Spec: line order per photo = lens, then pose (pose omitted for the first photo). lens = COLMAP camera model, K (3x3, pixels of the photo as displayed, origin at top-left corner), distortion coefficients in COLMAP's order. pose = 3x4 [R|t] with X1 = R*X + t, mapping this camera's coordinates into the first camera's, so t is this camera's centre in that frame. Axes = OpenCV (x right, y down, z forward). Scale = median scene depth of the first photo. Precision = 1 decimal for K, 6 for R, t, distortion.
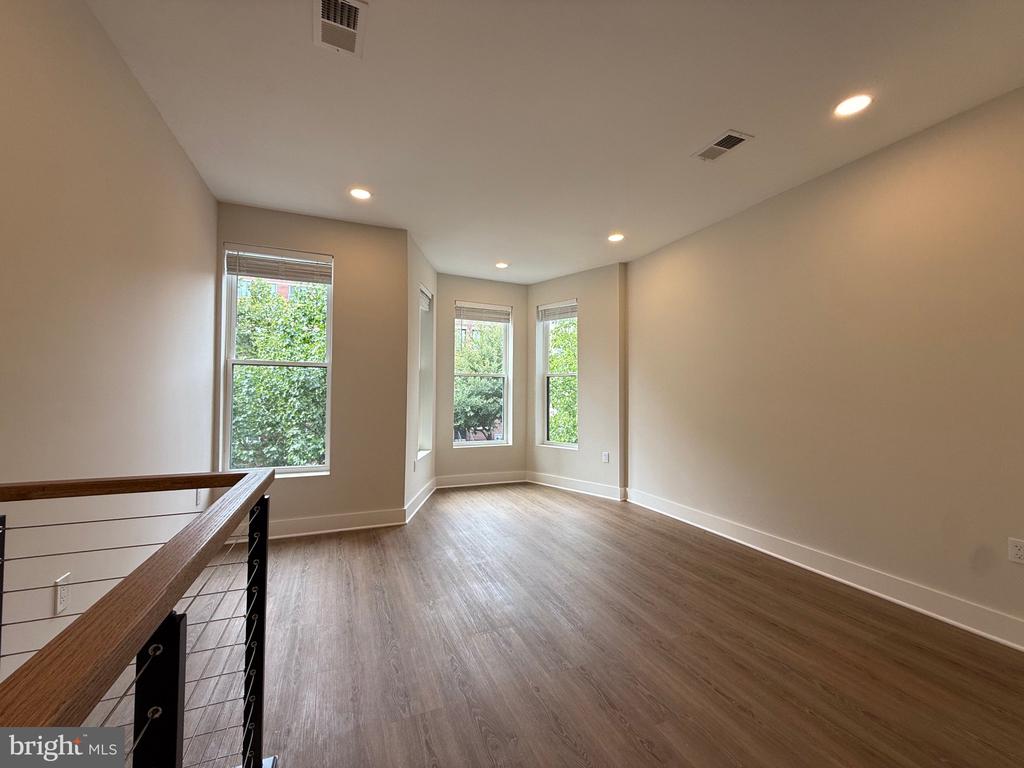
lens RADIAL K [[407.6, 0, 507.0], [0, 407.6, 385.6], [0, 0, 1]] dist [-0.001274, 0.000660]
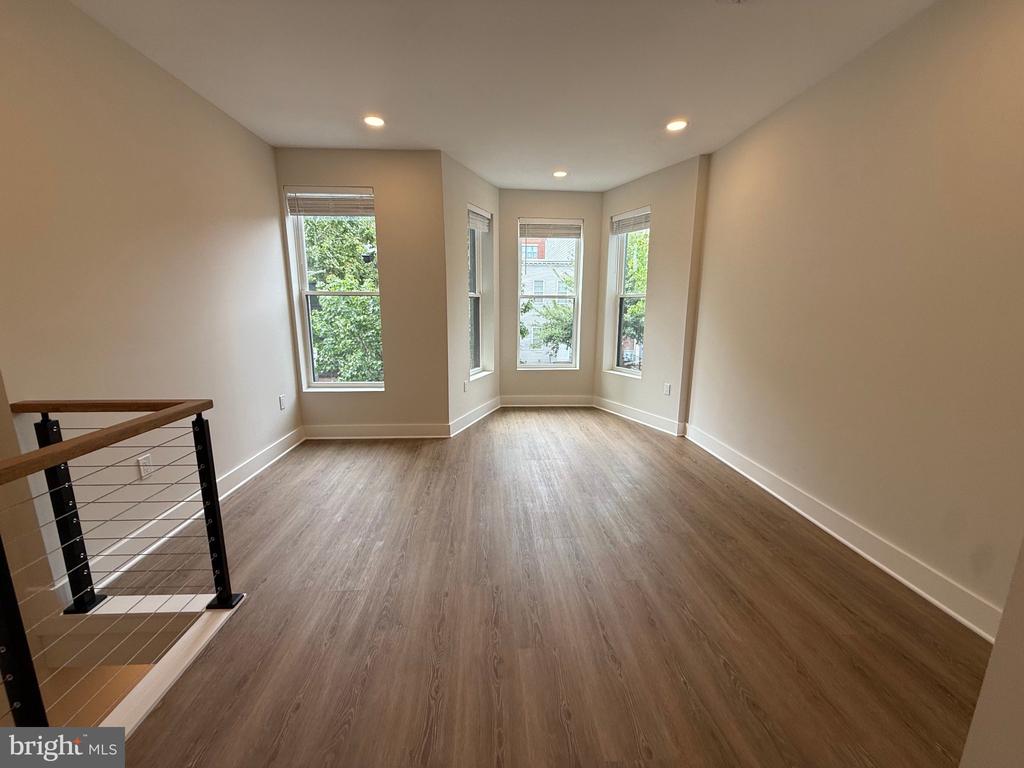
lens RADIAL K [[407.6, 0, 507.8], [0, 407.6, 383.5], [0, 0, 1]] dist [-0.001274, 0.000660]
pose [[0.942357, 0.059776, -0.329225, 0.249680], [0.009824, 0.978547, 0.205789, -0.034075], [0.334464, -0.197161, 0.921554, 0.046178]]
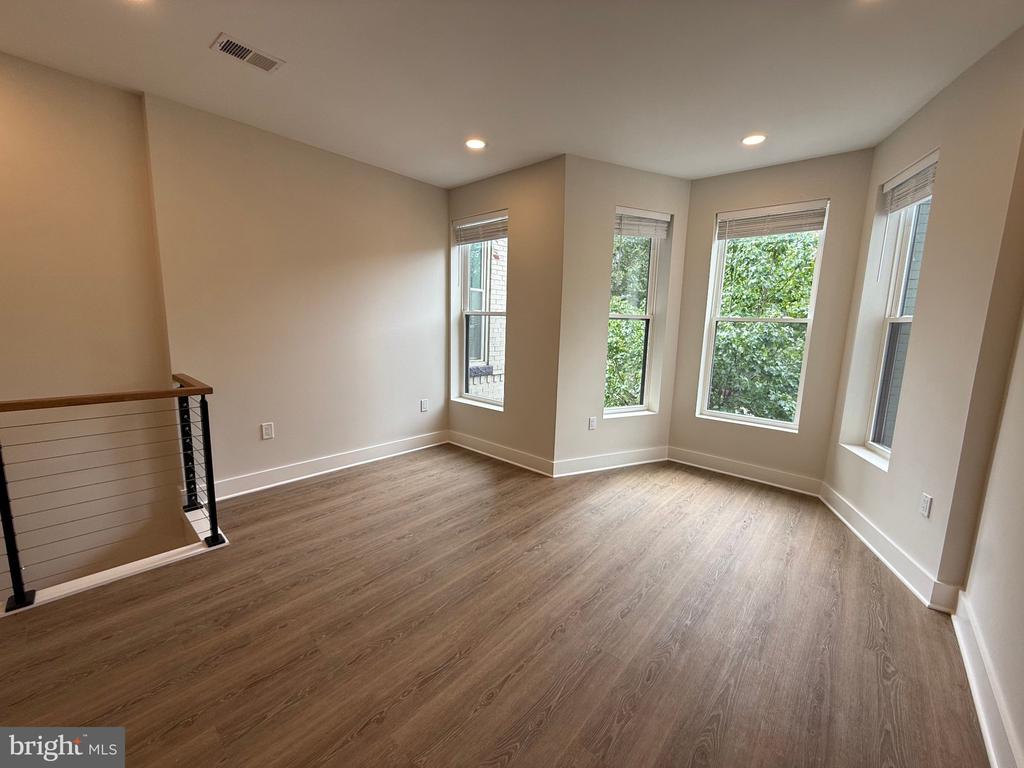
lens RADIAL K [[407.6, 0, 506.5], [0, 407.6, 382.2], [0, 0, 1]] dist [-0.001274, 0.000660]
pose [[0.431332, 0.136068, -0.891873, 0.518006], [-0.007665, 0.989078, 0.147191, -0.027543], [0.902161, -0.056652, 0.427664, 0.473742]]
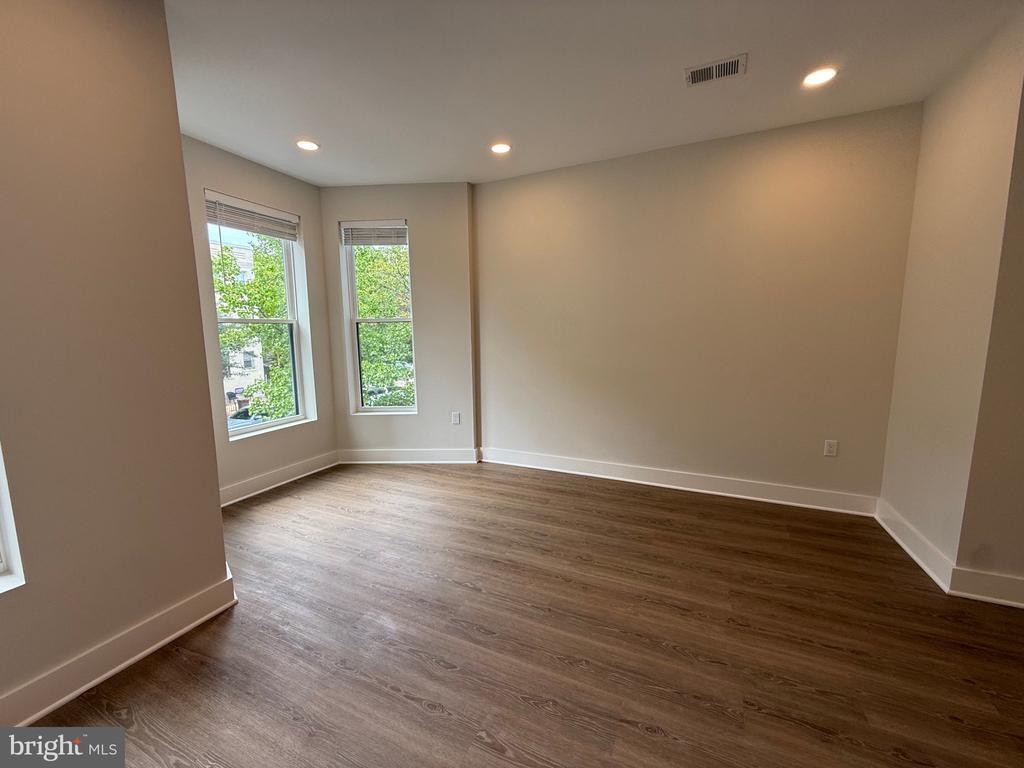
lens RADIAL K [[407.6, 0, 507.5], [0, 407.6, 385.5], [0, 0, 1]] dist [-0.001274, 0.000660]
pose [[0.737849, -0.109134, 0.666084, -0.298931], [0.006030, 0.987868, 0.155177, -0.031449], [-0.674939, -0.110481, 0.729556, 0.366919]]
